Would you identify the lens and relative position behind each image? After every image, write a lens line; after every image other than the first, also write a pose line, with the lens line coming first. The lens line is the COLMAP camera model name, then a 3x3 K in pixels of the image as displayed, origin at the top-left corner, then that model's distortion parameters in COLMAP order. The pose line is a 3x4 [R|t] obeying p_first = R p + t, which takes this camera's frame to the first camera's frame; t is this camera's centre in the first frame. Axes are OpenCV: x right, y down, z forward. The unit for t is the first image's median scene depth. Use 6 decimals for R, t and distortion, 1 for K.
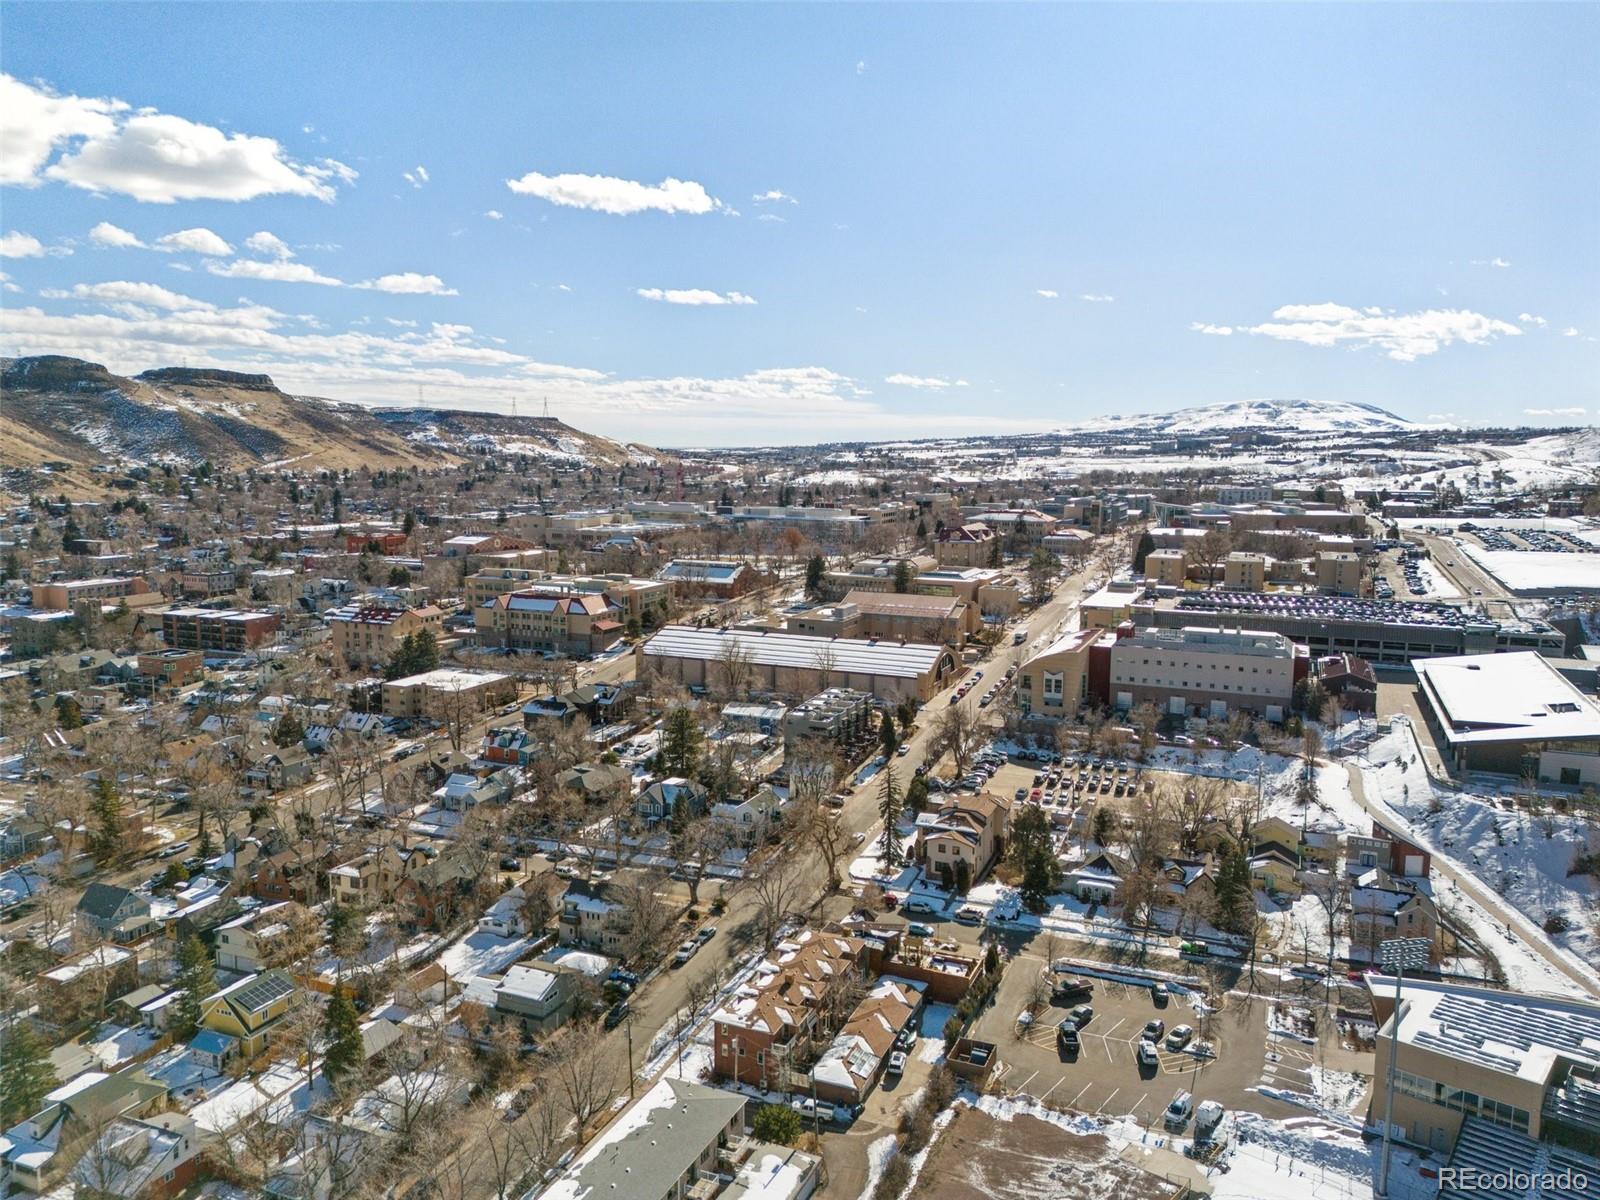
lens RADIAL K [[1181.5, 0, 800.0], [0, 1181.5, 600.0], [0, 0, 1]] dist [0.035401, -0.002458]
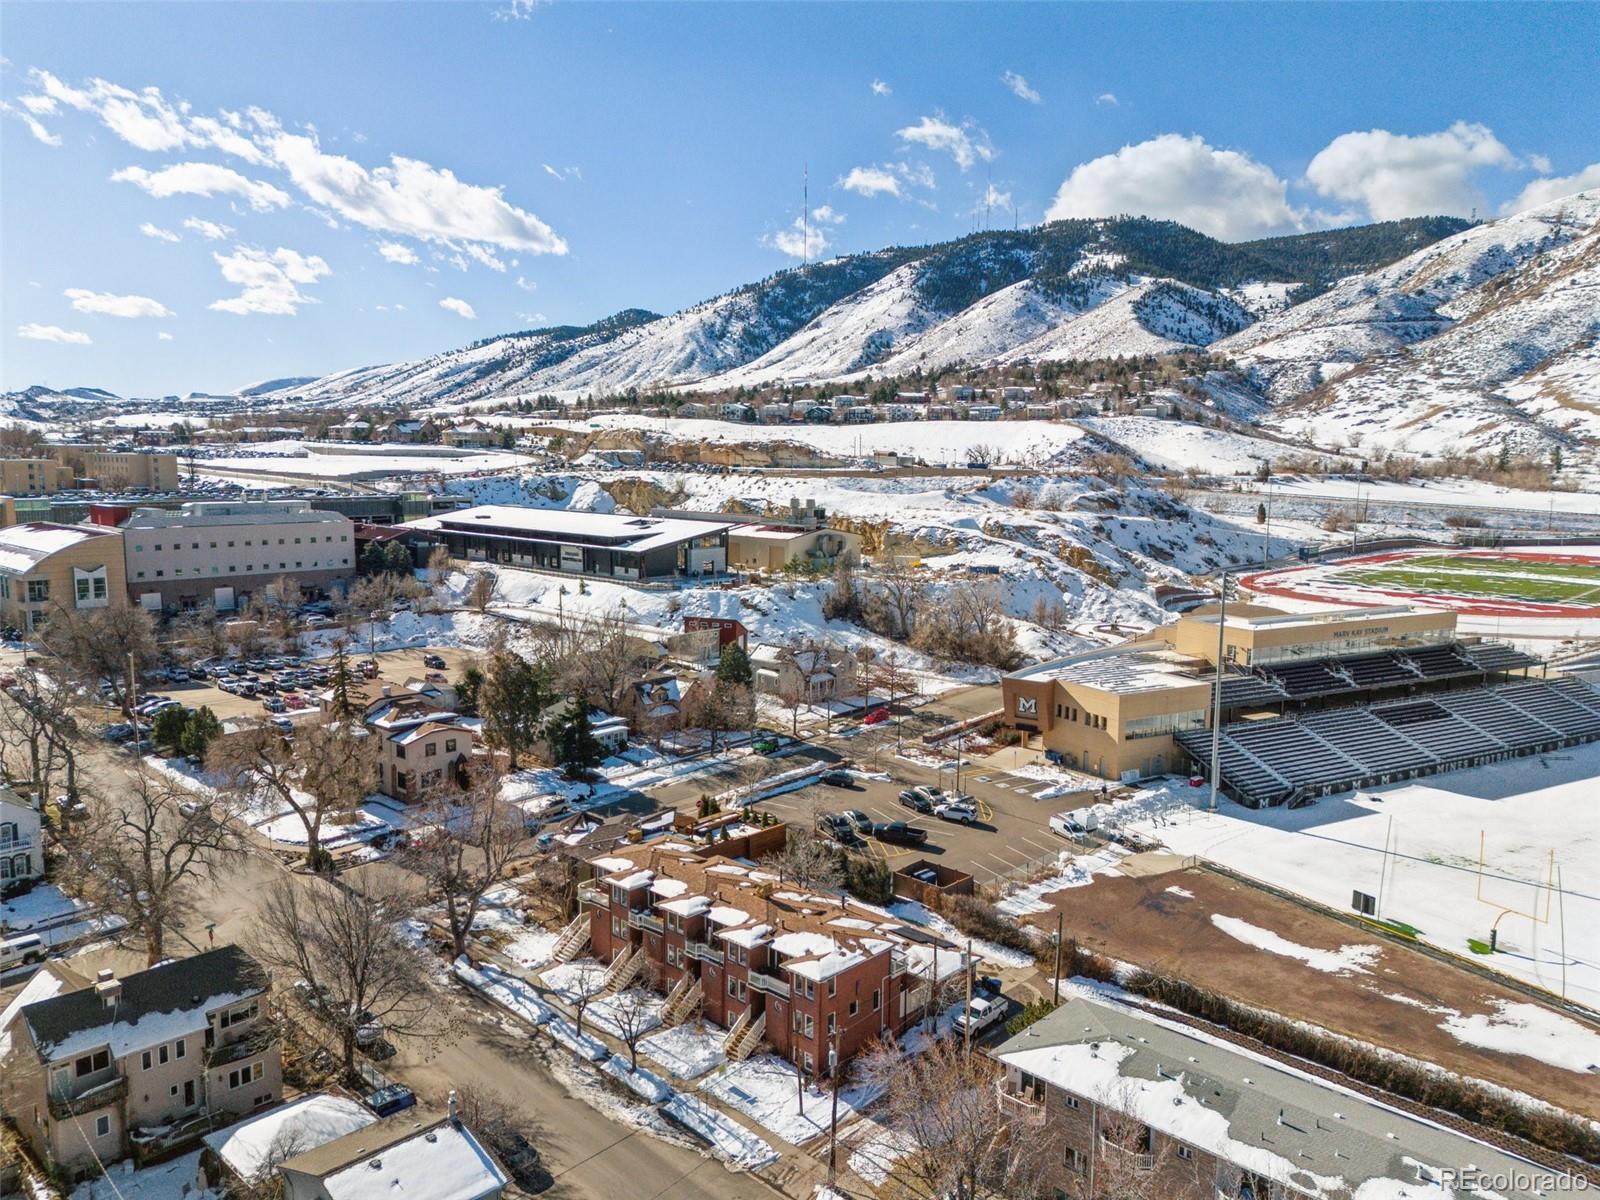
lens RADIAL K [[1181.5, 0, 800.0], [0, 1181.5, 600.0], [0, 0, 1]] dist [0.035401, -0.002458]
pose [[0.353609, -0.134016, 0.925743, -0.445150], [0.120429, 0.987969, 0.097024, 0.101774], [-0.927609, 0.077178, 0.365494, 0.636051]]
